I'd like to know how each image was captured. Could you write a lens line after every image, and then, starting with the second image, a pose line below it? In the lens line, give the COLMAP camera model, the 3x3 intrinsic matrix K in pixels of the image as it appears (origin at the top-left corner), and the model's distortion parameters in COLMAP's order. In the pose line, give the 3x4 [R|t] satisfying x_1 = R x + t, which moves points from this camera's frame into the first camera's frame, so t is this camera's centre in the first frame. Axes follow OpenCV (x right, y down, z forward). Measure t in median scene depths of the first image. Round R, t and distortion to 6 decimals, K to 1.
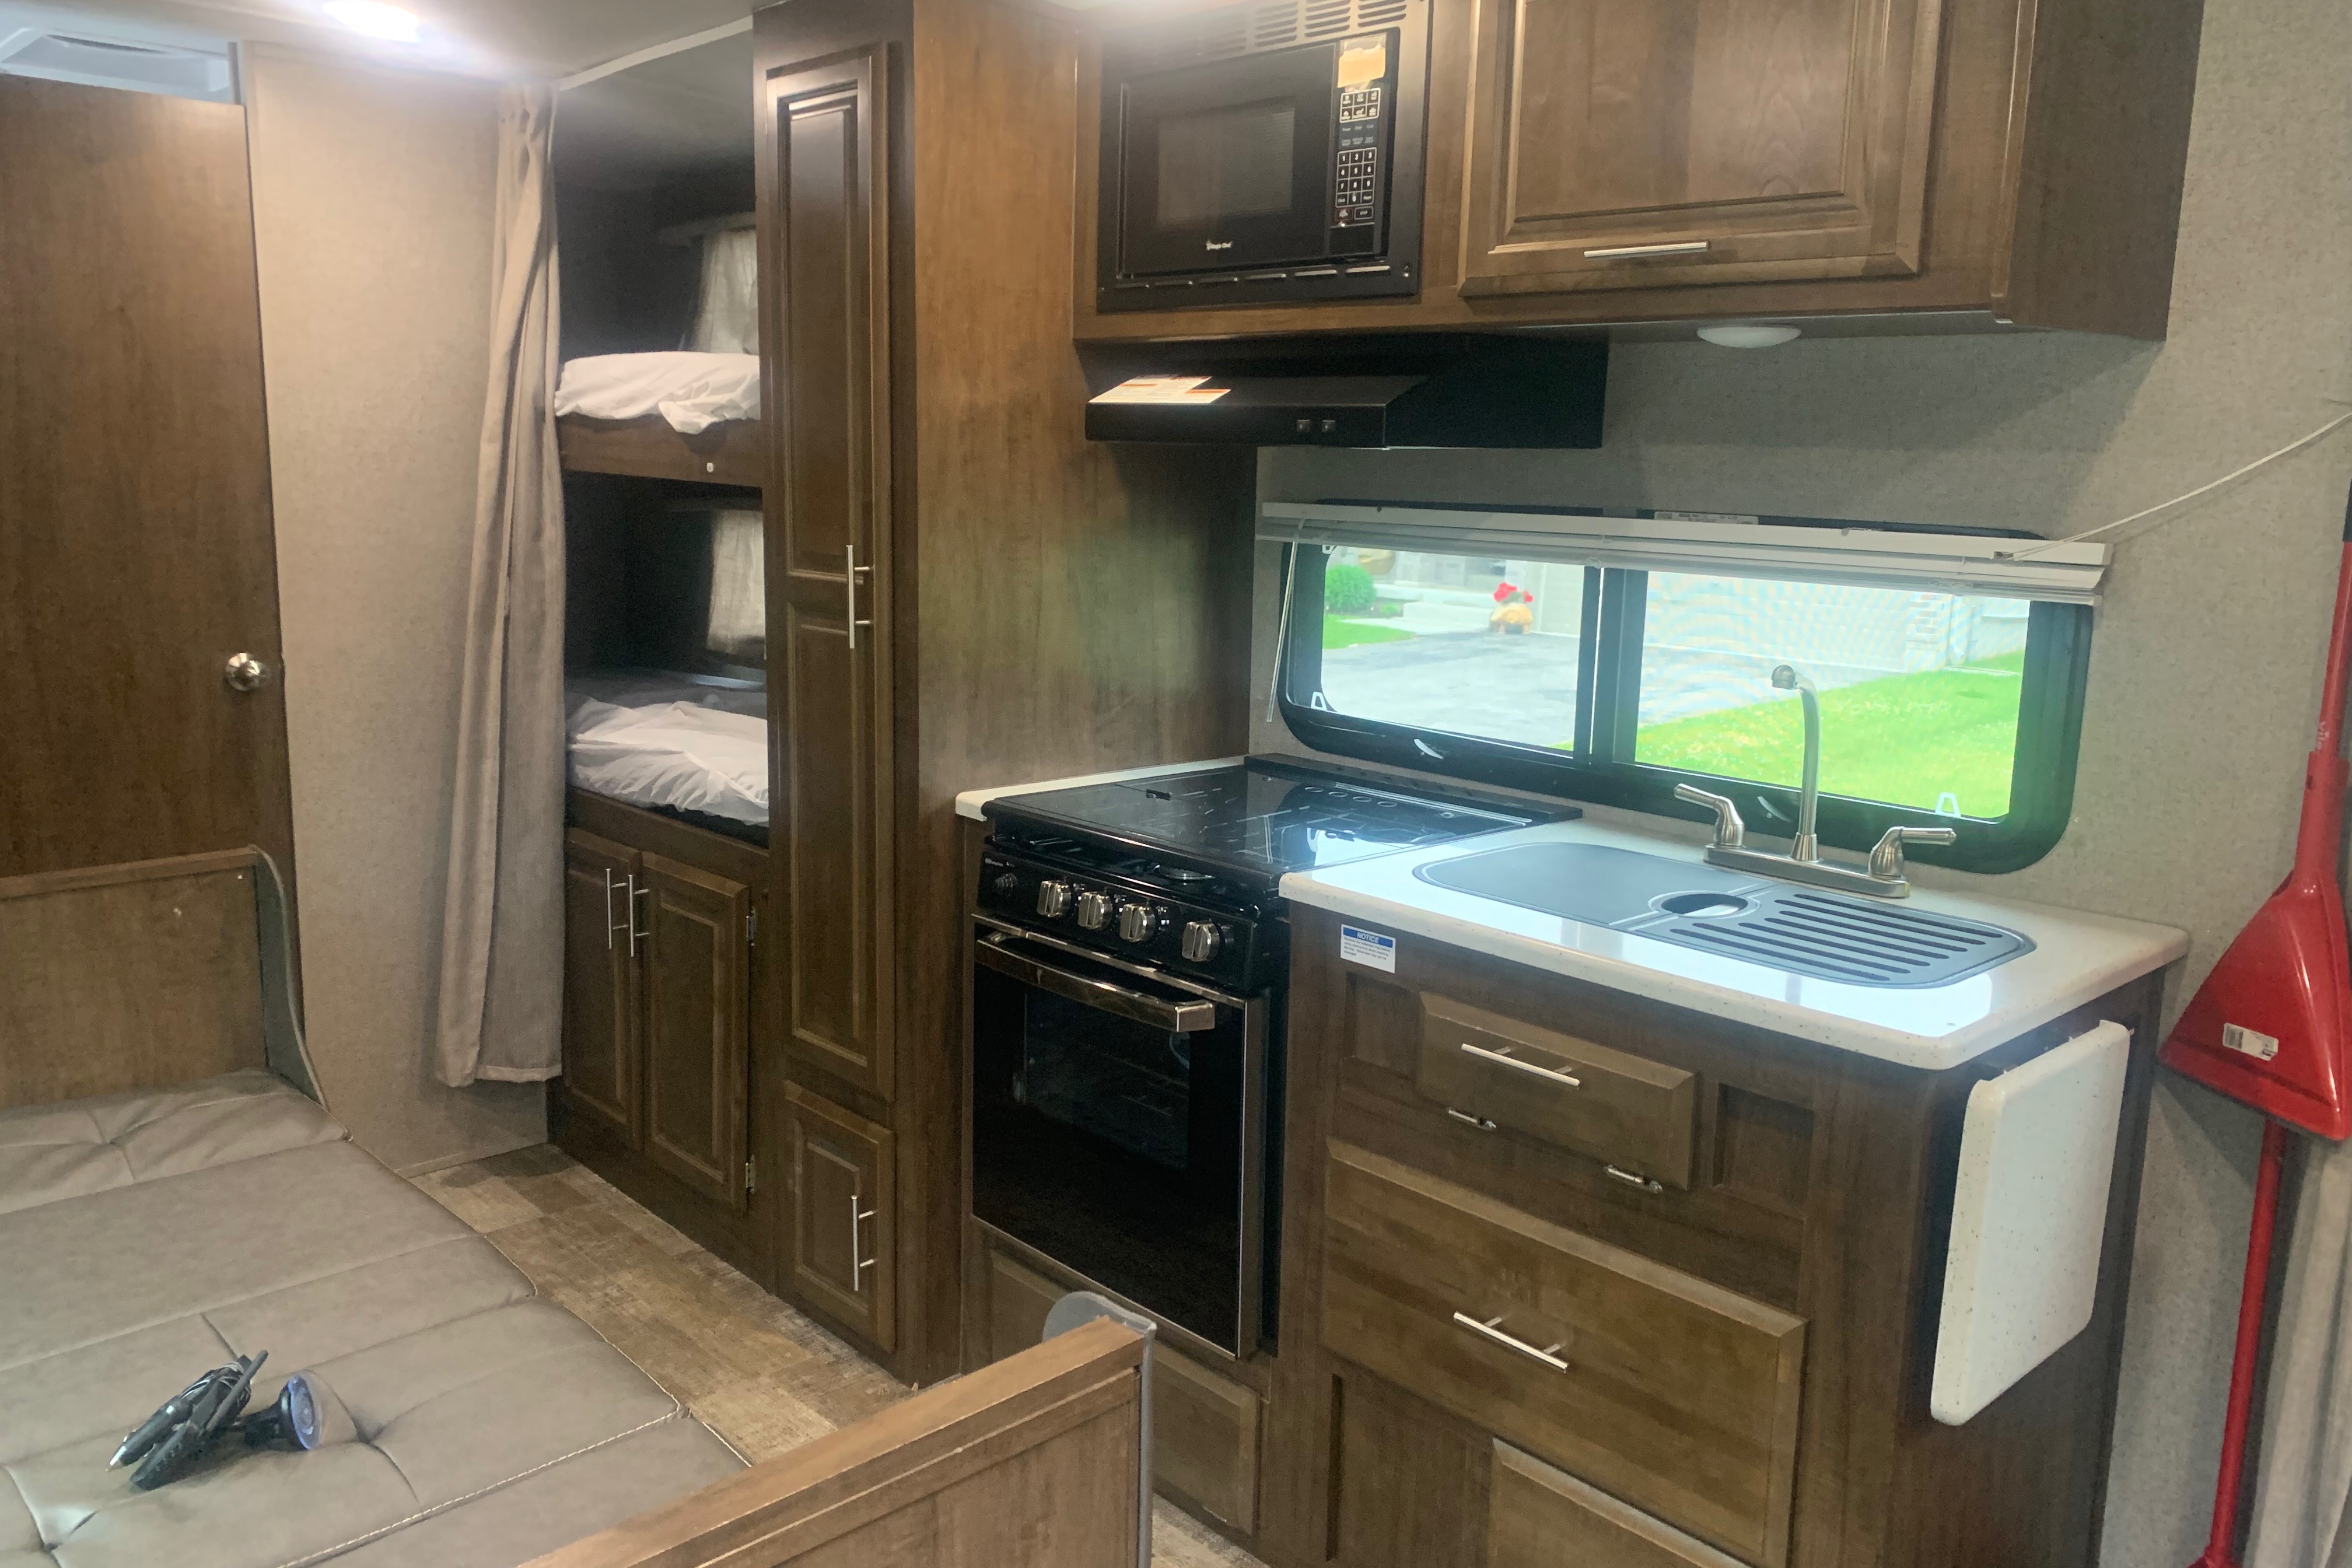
lens RADIAL K [[1812.5, 0, 1176.0], [0, 1812.5, 784.0], [0, 0, 1]] dist [0.002269, -0.001634]
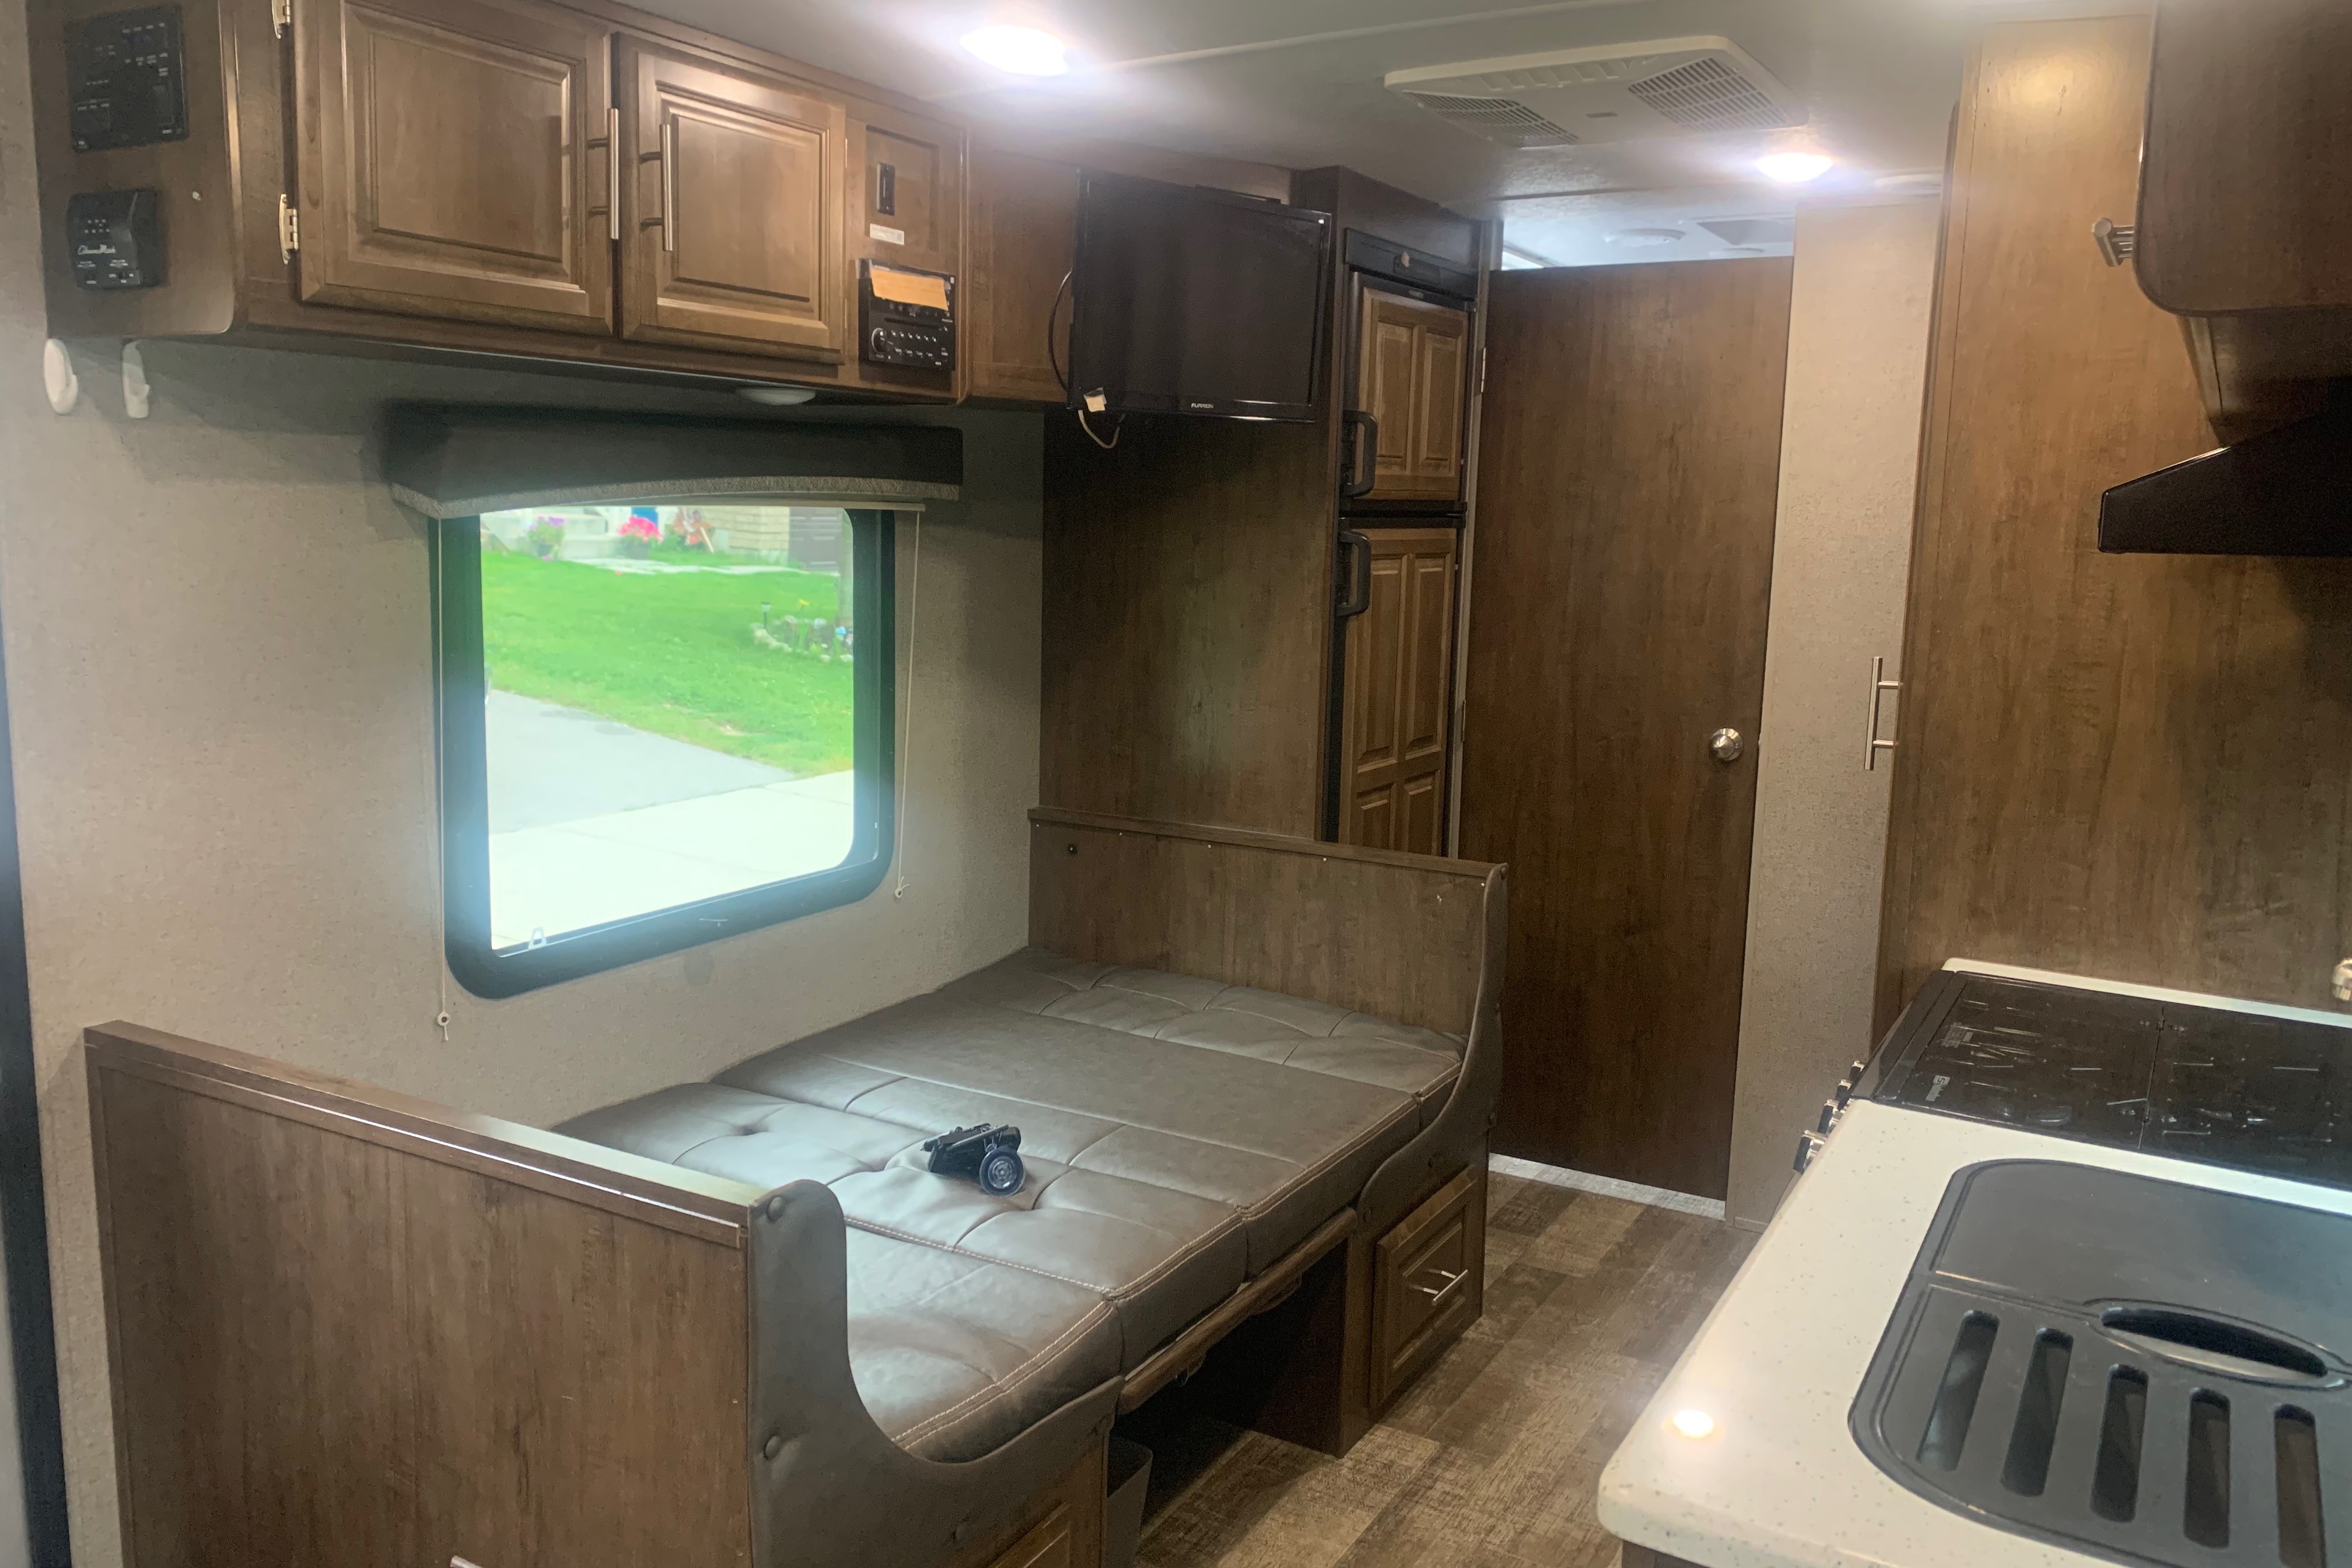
lens RADIAL K [[1798.6, 0, 1151.4], [0, 1798.6, 745.8], [0, 0, 1]] dist [0.221063, -0.303313]
pose [[0.273157, 0.111649, -0.955468, 0.575280], [-0.193367, 0.979341, 0.059157, -0.068311], [0.942334, 0.168597, 0.289103, 0.371363]]
